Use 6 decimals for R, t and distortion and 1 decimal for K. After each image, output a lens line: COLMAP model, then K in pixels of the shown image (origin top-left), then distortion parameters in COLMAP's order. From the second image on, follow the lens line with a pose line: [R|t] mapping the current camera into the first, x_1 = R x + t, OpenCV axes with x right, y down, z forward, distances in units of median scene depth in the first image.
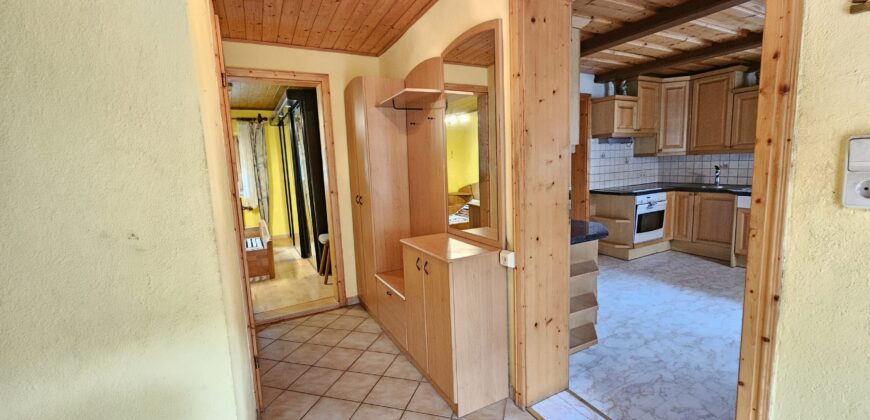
lens RADIAL K [[354.8, 0, 435.8], [0, 354.8, 209.4], [0, 0, 1]] dist [-0.000806, 0.000311]
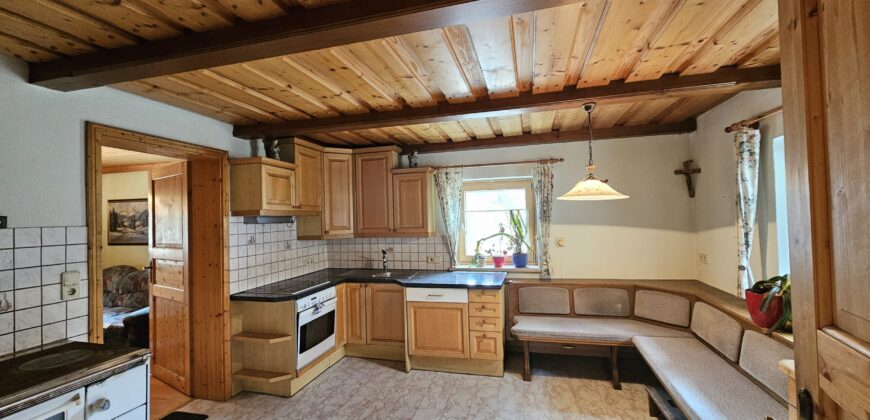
lens RADIAL K [[354.8, 0, 437.2], [0, 354.8, 209.7], [0, 0, 1]] dist [-0.000806, 0.000311]
pose [[0.677159, 0.039304, 0.734786, 0.218614], [0.097006, 0.985089, -0.142091, -0.082511], [-0.729415, 0.167496, 0.663249, 0.286193]]
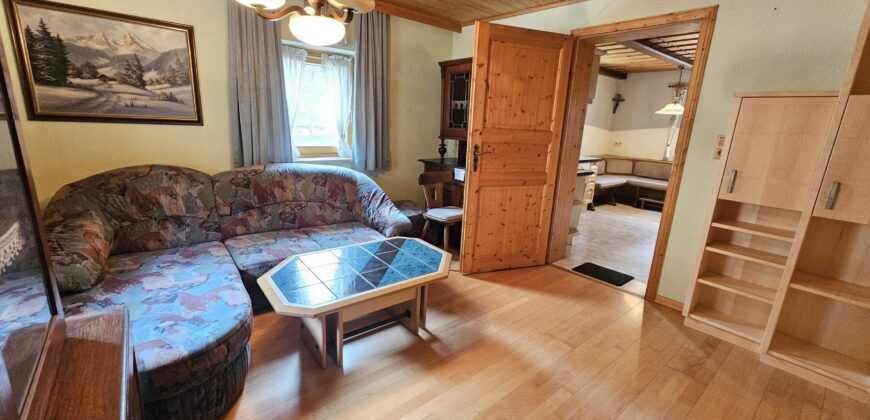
lens RADIAL K [[354.8, 0, 436.4], [0, 354.8, 208.8], [0, 0, 1]] dist [-0.000806, 0.000311]
pose [[-0.208300, -0.205079, 0.956323, -0.198528], [0.091405, 0.969409, 0.227795, -0.175320], [-0.973785, 0.134863, -0.183182, 1.368459]]
